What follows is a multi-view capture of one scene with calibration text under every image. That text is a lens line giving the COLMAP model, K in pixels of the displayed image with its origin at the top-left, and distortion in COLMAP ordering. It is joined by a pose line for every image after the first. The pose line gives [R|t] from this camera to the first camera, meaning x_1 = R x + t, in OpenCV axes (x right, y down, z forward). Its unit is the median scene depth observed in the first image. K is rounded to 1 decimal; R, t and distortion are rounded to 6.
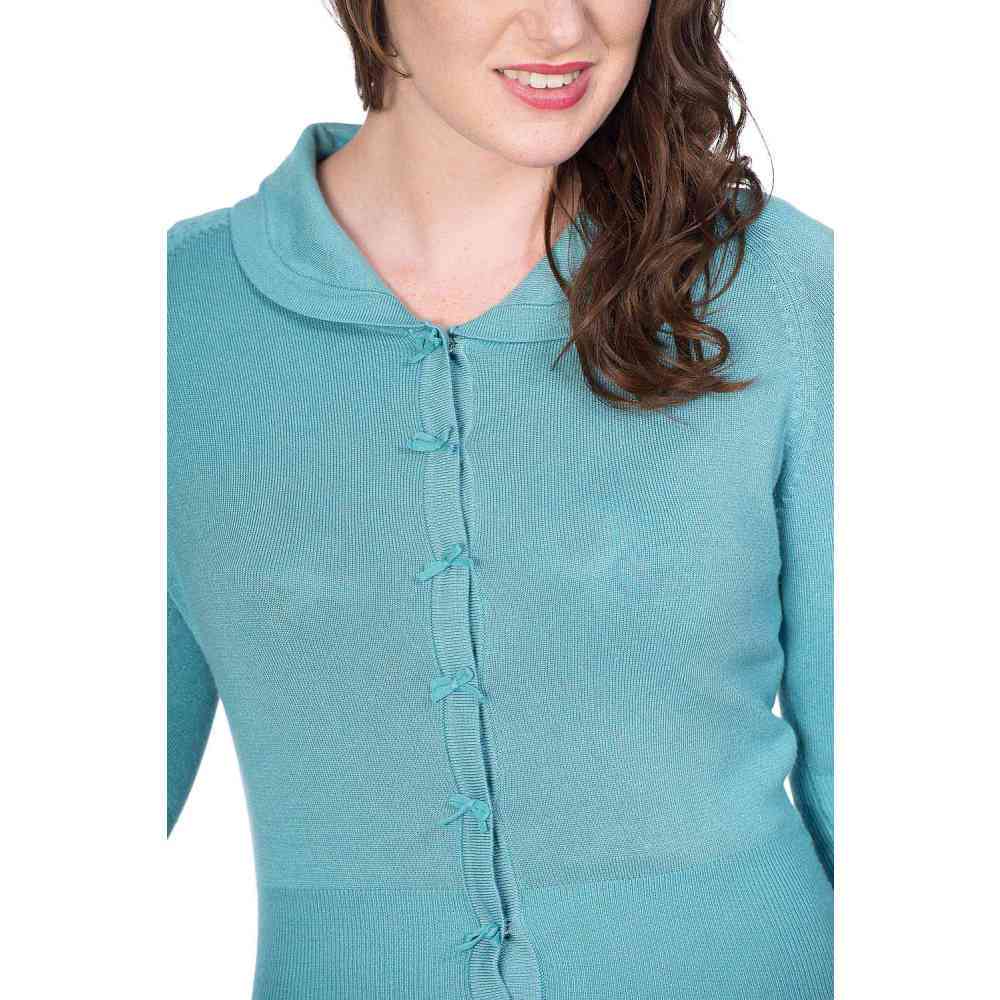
lens RADIAL K [[7151.4, 0, 500.9], [0, 7151.4, 500.9], [0, 0, 1]] dist [5.819016, 0.000000]
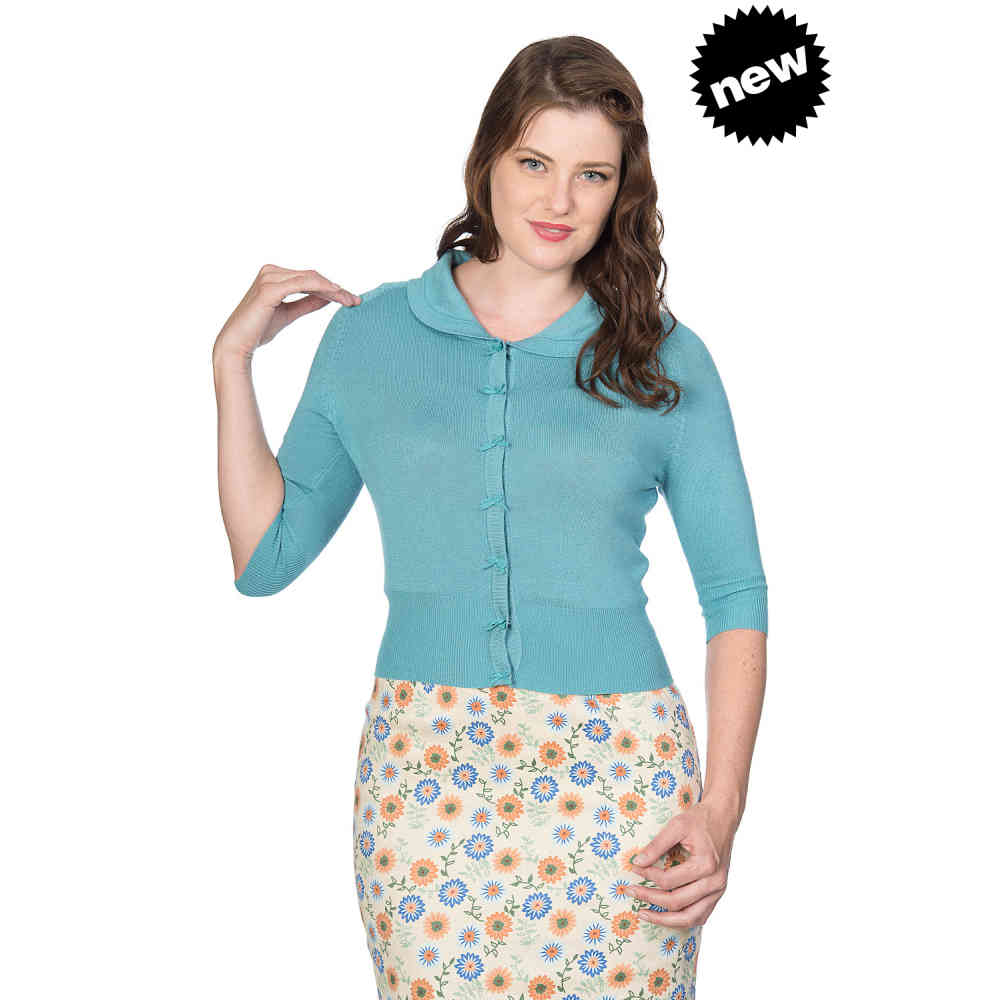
lens RADIAL K [[5452.9, 0, 504.0], [0, 5452.9, 501.7], [0, 0, 1]] dist [3.282328, 0.000000]
pose [[0.996345, 0.084231, -0.014217, 0.018996], [-0.084383, 0.996378, -0.010476, 0.040132], [0.013283, 0.011637, 0.999844, -0.608522]]
